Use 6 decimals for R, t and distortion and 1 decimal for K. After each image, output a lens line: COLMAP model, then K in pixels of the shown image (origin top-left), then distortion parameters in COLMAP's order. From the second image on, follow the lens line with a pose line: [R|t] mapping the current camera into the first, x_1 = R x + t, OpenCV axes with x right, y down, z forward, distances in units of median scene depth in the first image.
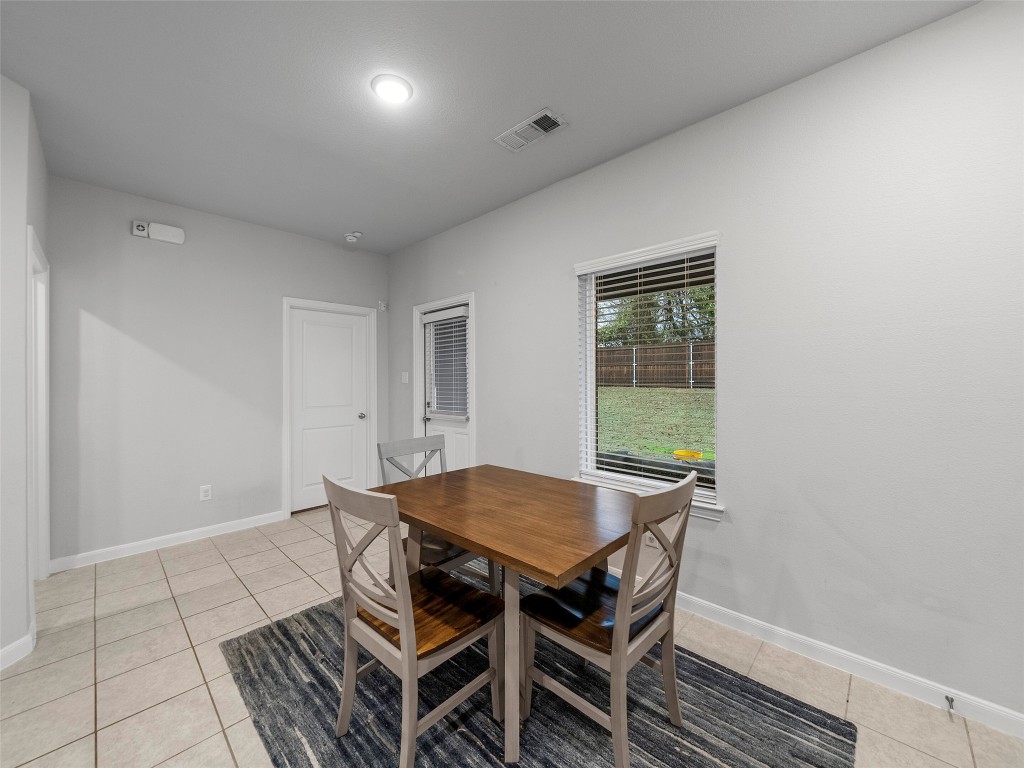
lens RADIAL K [[396.7, 0, 506.3], [0, 396.7, 379.4], [0, 0, 1]] dist [-0.008815, 0.000012]
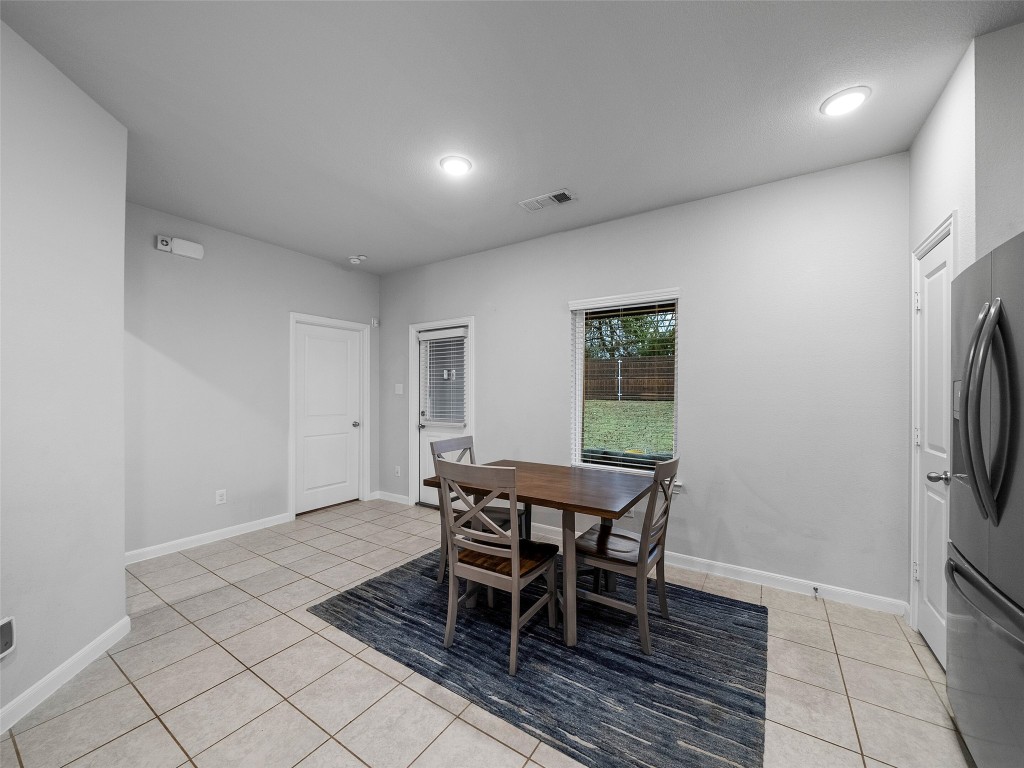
lens RADIAL K [[396.7, 0, 508.9], [0, 396.7, 393.3], [0, 0, 1]] dist [-0.008815, 0.000012]
pose [[0.982315, 0.007795, 0.187073, -0.279877], [-0.008755, 0.999952, 0.004307, -0.000109], [-0.187030, -0.005869, 0.982337, -0.237909]]
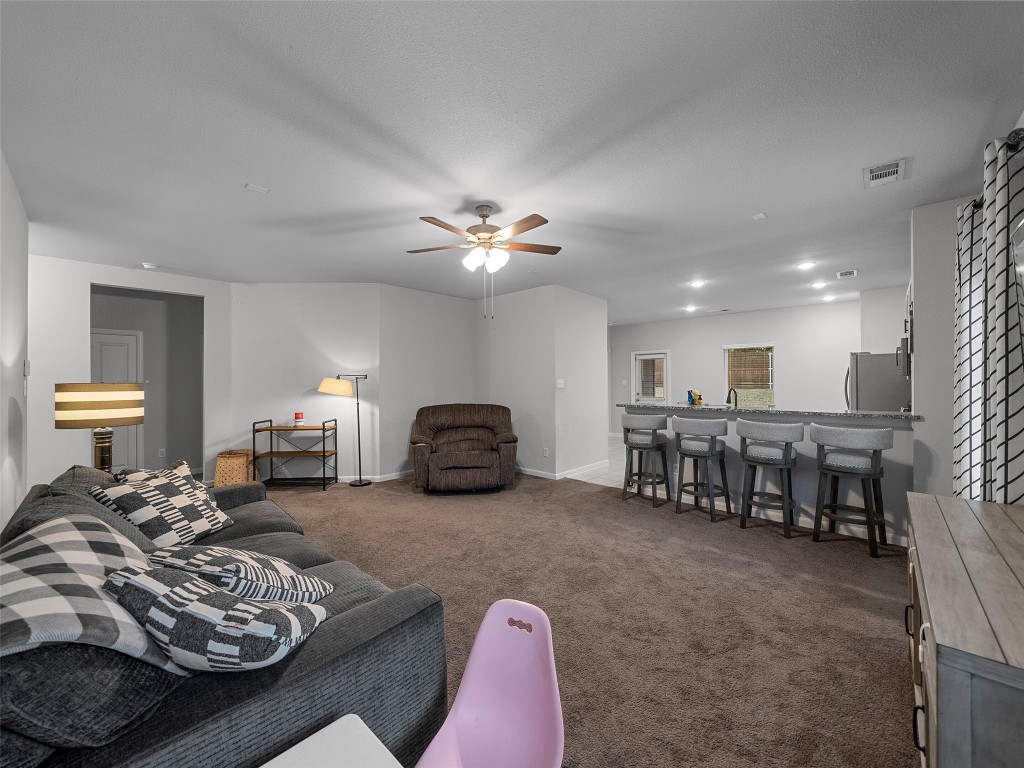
lens RADIAL K [[396.7, 0, 504.5], [0, 396.7, 376.2], [0, 0, 1]] dist [-0.008815, 0.000012]
pose [[0.999926, -0.001773, 0.012035, -1.675957], [0.001906, 0.999937, -0.011062, -0.028907], [-0.012015, 0.011085, 0.999866, -2.186849]]
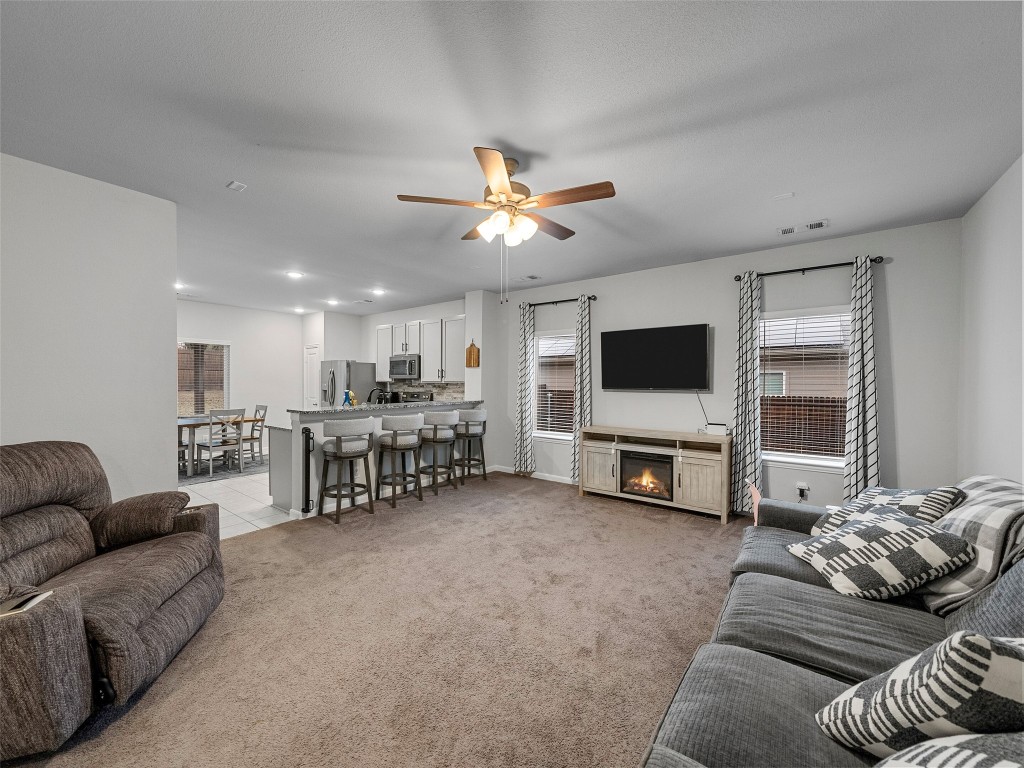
lens RADIAL K [[396.7, 0, 512.4], [0, 396.7, 381.6], [0, 0, 1]] dist [-0.008815, 0.000012]
pose [[-0.142050, 0.002217, 0.989857, -2.723577], [-0.003344, 0.999991, -0.002720, -0.022772], [-0.989854, -0.003696, -0.142041, -0.793899]]
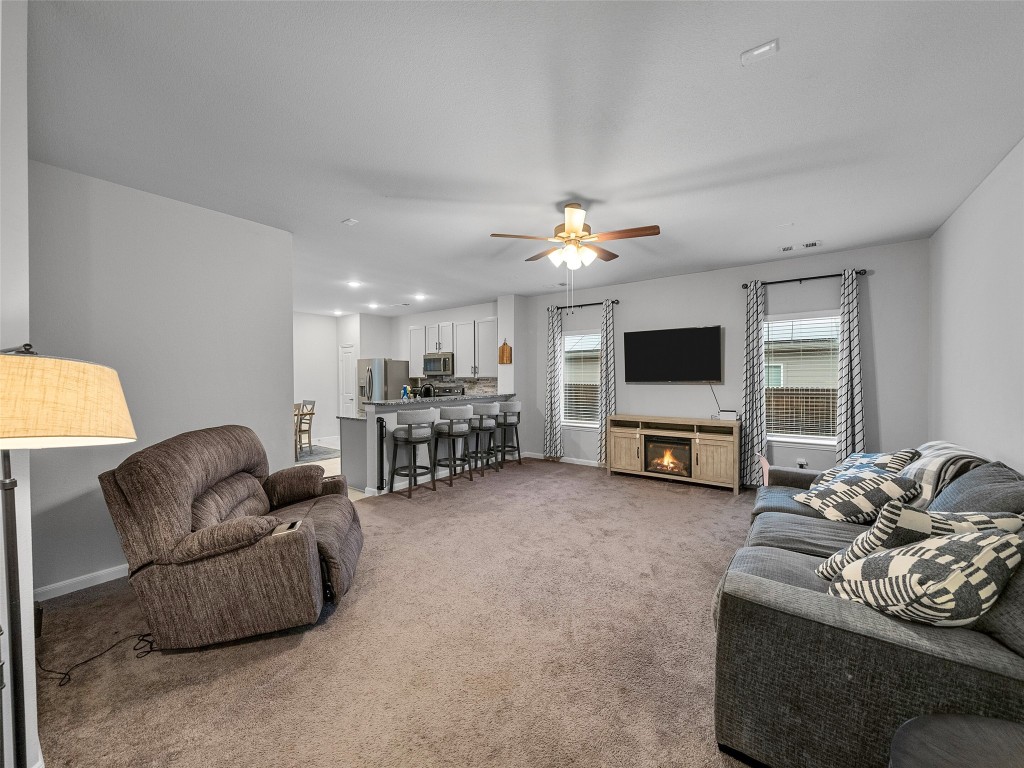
lens RADIAL K [[396.7, 0, 511.6], [0, 396.7, 378.7], [0, 0, 1]] dist [-0.008815, 0.000012]
pose [[-0.150422, -0.000510, 0.988622, -2.970333], [0.007019, 0.999974, 0.001584, -0.020486], [-0.988597, 0.007178, -0.150414, -0.531934]]
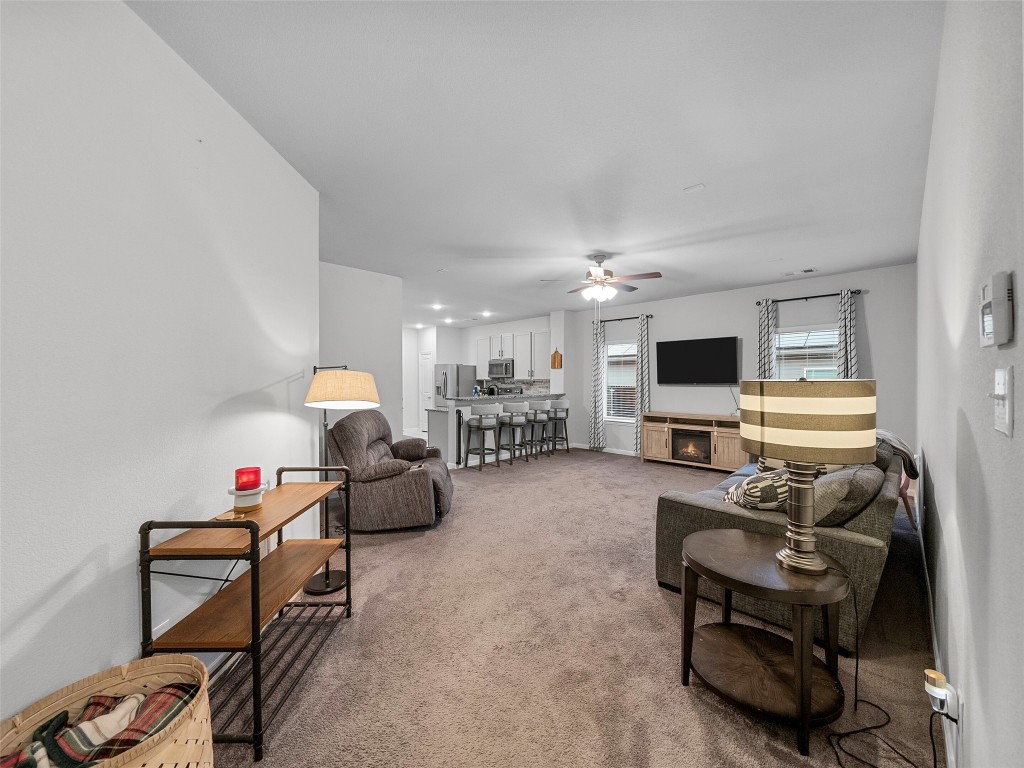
lens RADIAL K [[396.7, 0, 512.3], [0, 396.7, 377.4], [0, 0, 1]] dist [-0.008815, 0.000012]
pose [[-0.004281, 0.008432, 0.999955, -3.505919], [0.002351, 0.999962, -0.008422, -0.018591], [-0.999988, 0.002315, -0.004300, -0.523903]]
